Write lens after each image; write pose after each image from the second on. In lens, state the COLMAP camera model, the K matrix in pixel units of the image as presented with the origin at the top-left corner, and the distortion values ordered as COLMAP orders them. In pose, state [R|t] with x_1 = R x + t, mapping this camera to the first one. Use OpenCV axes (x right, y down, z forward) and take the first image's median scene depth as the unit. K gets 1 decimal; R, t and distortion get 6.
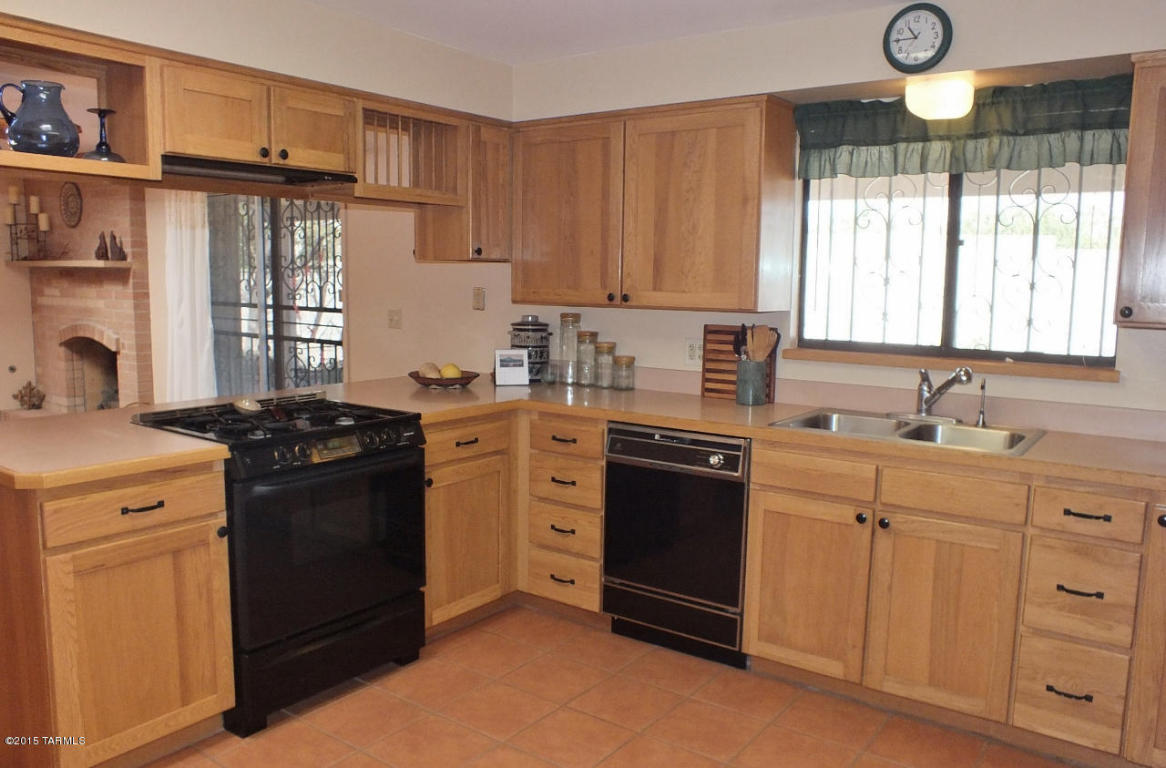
lens RADIAL K [[870.5, 0, 583.0], [0, 870.5, 384.0], [0, 0, 1]] dist [-0.049166, 0.002293]
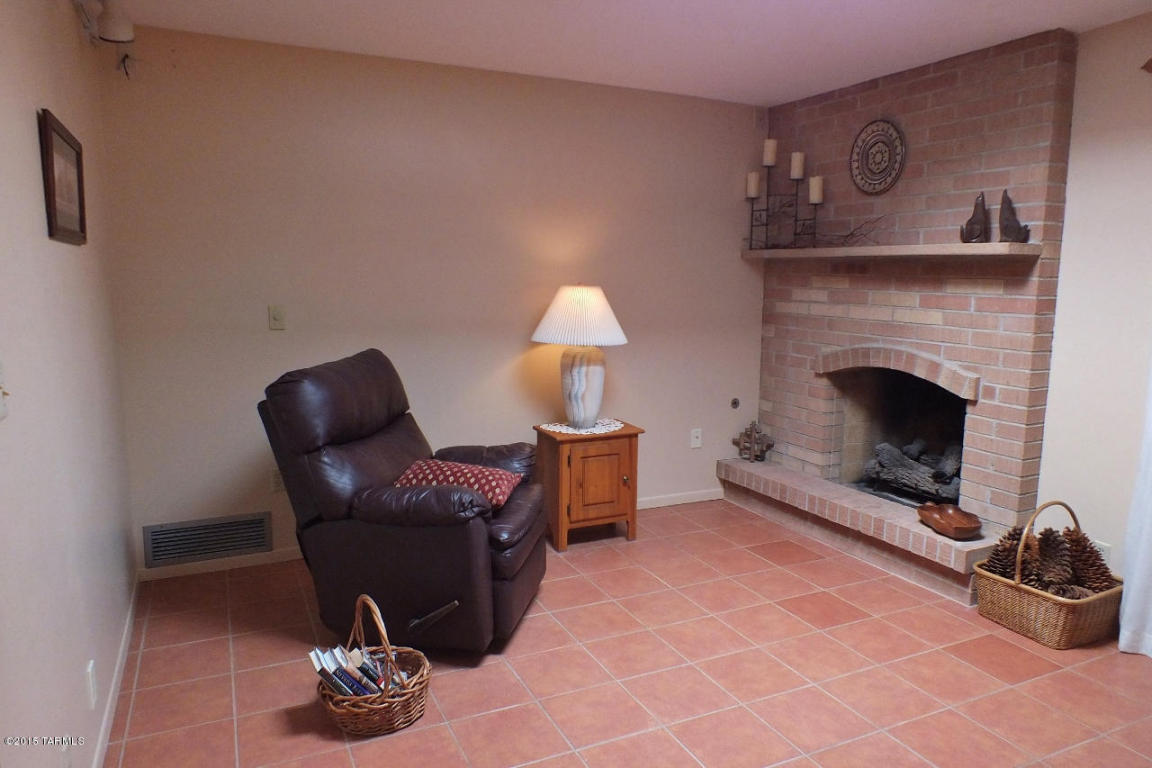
lens RADIAL K [[756.0, 0, 579.6], [0, 756.0, 384.7], [0, 0, 1]] dist [-0.050343, -0.000684]
pose [[0.879436, 0.063469, -0.471768, -0.761214], [-0.057754, 0.997976, 0.026601, -0.065694], [0.472501, 0.003852, 0.881322, 0.599564]]
